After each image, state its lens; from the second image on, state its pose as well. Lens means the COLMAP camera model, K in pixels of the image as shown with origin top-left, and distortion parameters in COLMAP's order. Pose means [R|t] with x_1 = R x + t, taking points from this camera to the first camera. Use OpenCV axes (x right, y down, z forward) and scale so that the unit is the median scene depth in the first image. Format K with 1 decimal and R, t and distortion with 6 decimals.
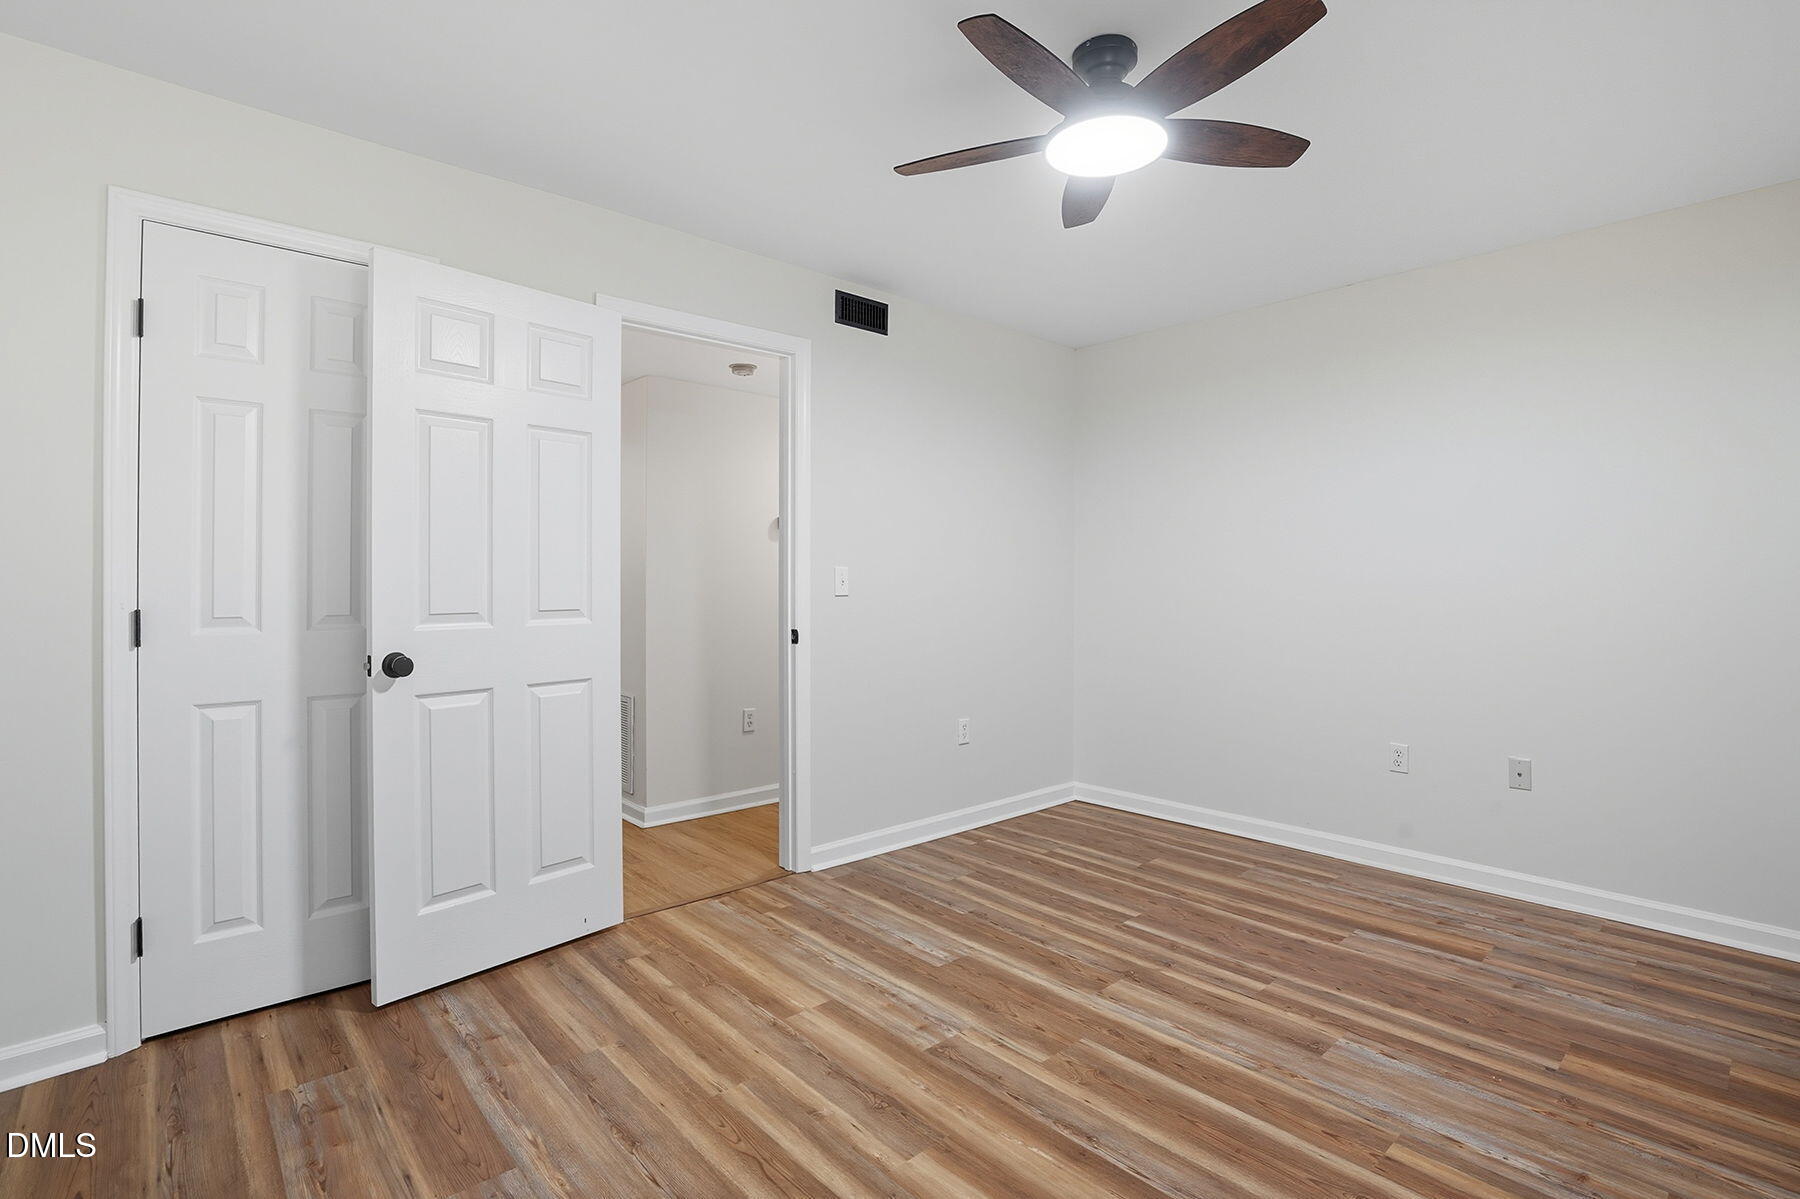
lens RADIAL K [[855.5, 0, 893.2], [0, 855.5, 586.0], [0, 0, 1]] dist [-0.061337, 0.024127]
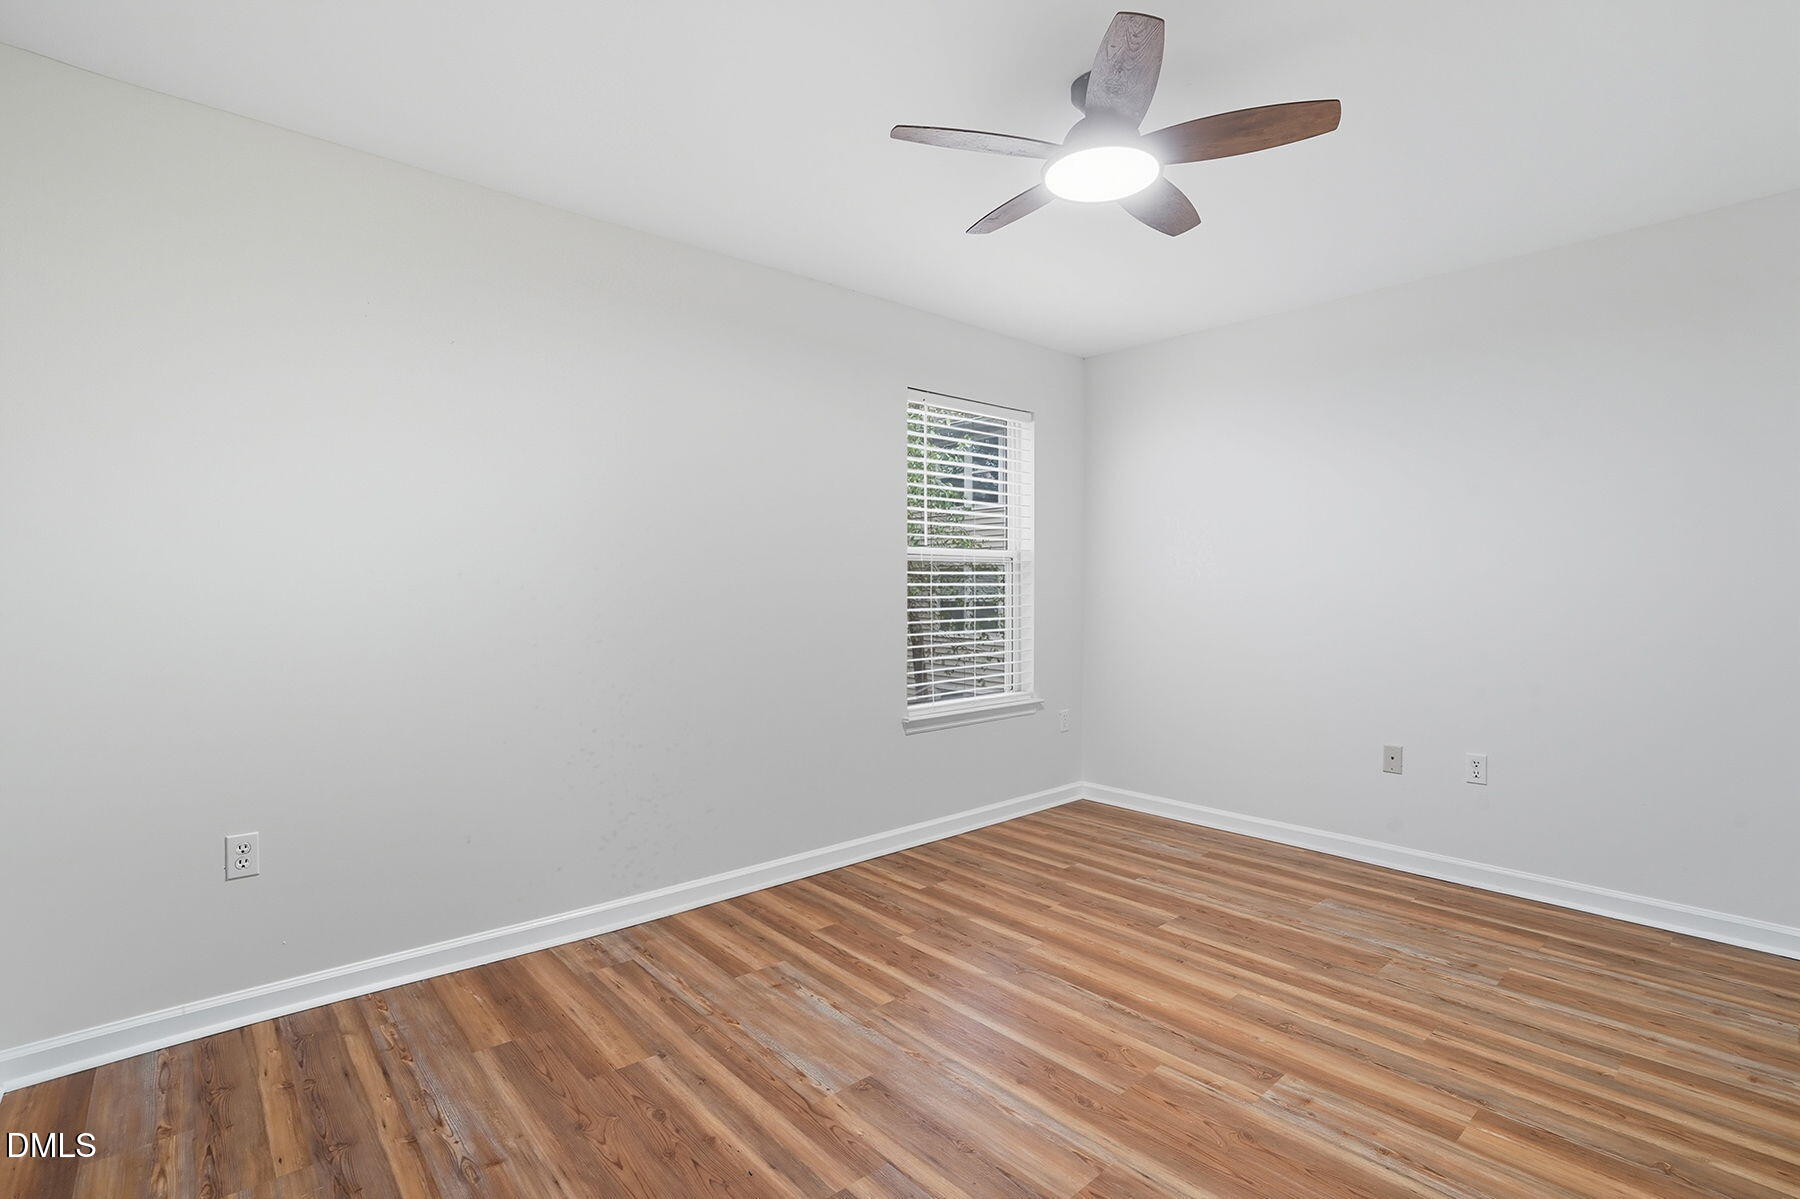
lens RADIAL K [[855.5, 0, 893.2], [0, 855.5, 586.0], [0, 0, 1]] dist [-0.061337, 0.024127]
pose [[-0.999982, -0.002754, 0.005359, 0.485251], [-0.002748, 0.999996, 0.001009, -0.004318], [-0.005362, 0.000994, -0.999985, 1.973454]]
